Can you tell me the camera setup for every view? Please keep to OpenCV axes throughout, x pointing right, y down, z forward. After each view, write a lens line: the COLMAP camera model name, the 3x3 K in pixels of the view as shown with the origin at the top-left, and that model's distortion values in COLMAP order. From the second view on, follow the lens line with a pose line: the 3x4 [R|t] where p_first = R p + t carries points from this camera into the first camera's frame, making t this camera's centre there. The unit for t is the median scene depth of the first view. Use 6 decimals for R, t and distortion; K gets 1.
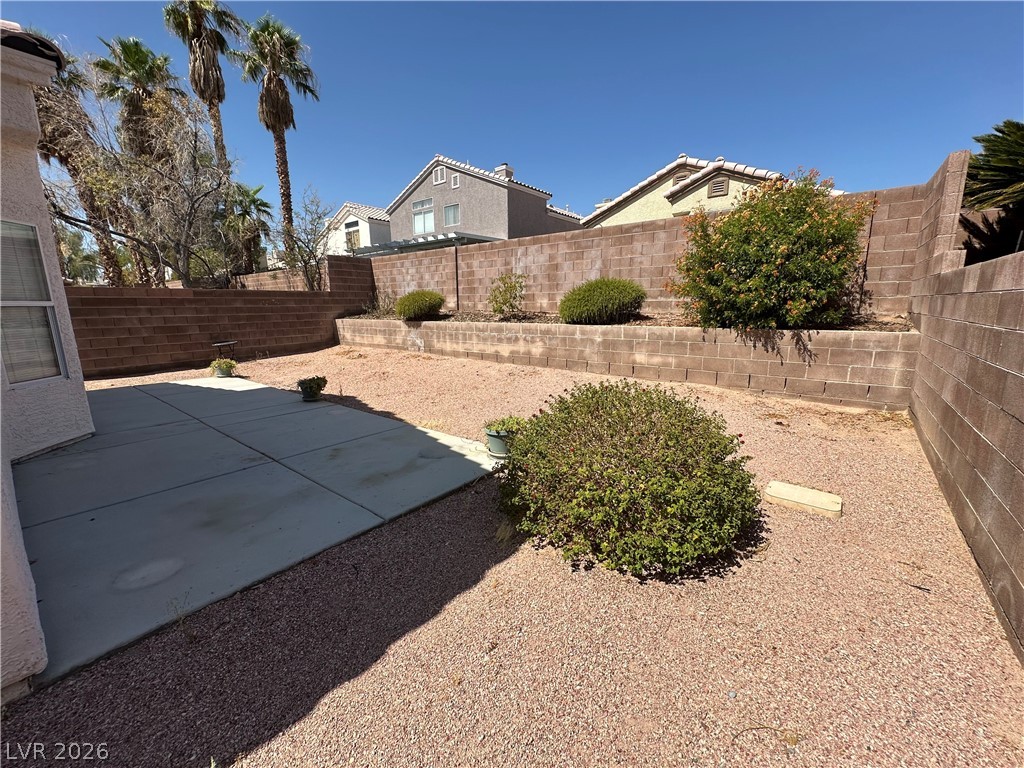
lens RADIAL K [[409.6, 0, 510.9], [0, 409.6, 385.8], [0, 0, 1]] dist [-0.004325, 0.000990]
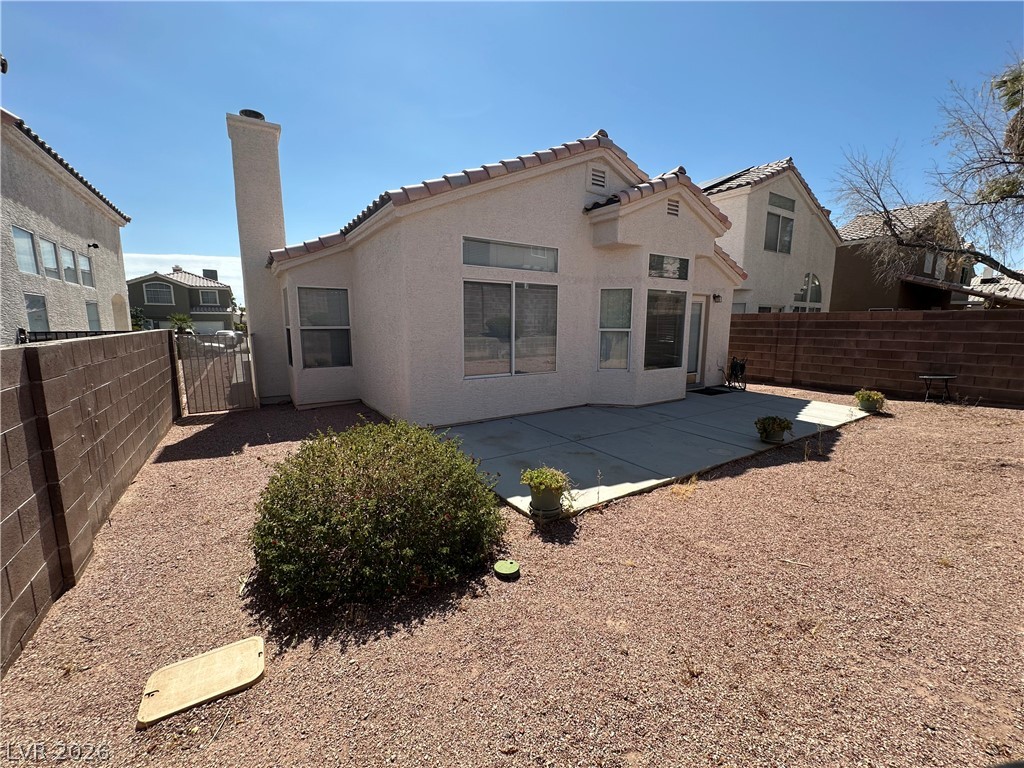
lens RADIAL K [[409.6, 0, 513.2], [0, 409.6, 384.3], [0, 0, 1]] dist [-0.004325, 0.000990]
pose [[-0.312996, 0.151519, -0.937590, 0.346314], [-0.182788, 0.959127, 0.216019, -0.119887], [0.931999, 0.238994, -0.272507, 0.478963]]
